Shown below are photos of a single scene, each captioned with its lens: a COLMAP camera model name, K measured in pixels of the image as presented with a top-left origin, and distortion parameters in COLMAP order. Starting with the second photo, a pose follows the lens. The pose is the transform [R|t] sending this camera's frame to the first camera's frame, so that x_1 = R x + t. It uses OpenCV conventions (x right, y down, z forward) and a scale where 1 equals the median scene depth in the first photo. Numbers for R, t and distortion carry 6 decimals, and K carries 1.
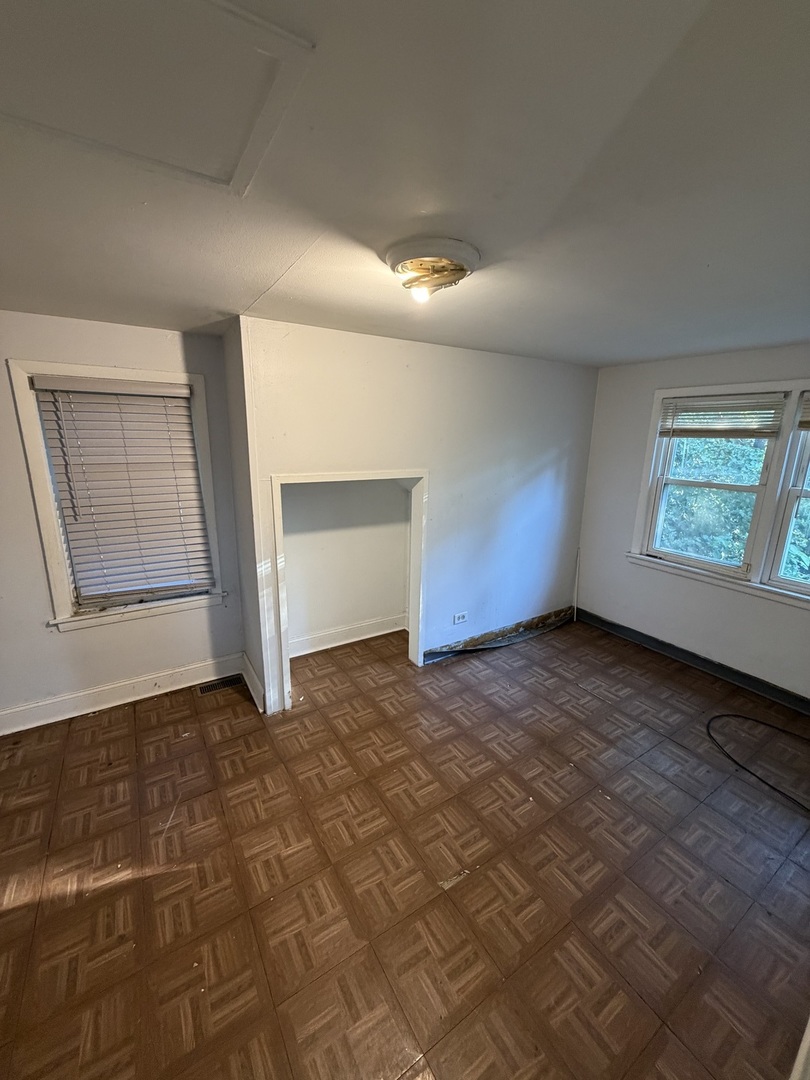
lens RADIAL K [[429.8, 0, 398.9], [0, 429.8, 540.1], [0, 0, 1]] dist [-0.003685, 0.000068]
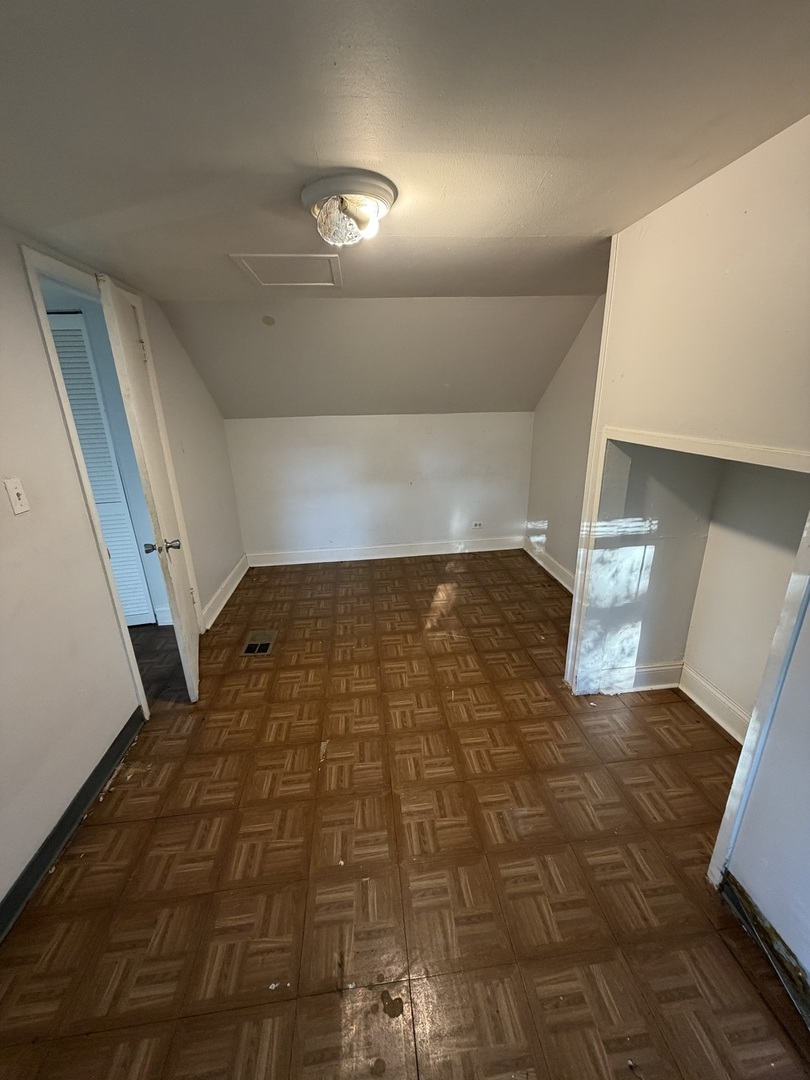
lens RADIAL K [[429.8, 0, 401.0], [0, 429.8, 539.6], [0, 0, 1]] dist [-0.003685, 0.000068]
pose [[-0.441057, 0.282880, -0.851732, 0.795121], [-0.191986, 0.897320, 0.397438, -0.248744], [0.876704, 0.338814, -0.341461, 1.232968]]
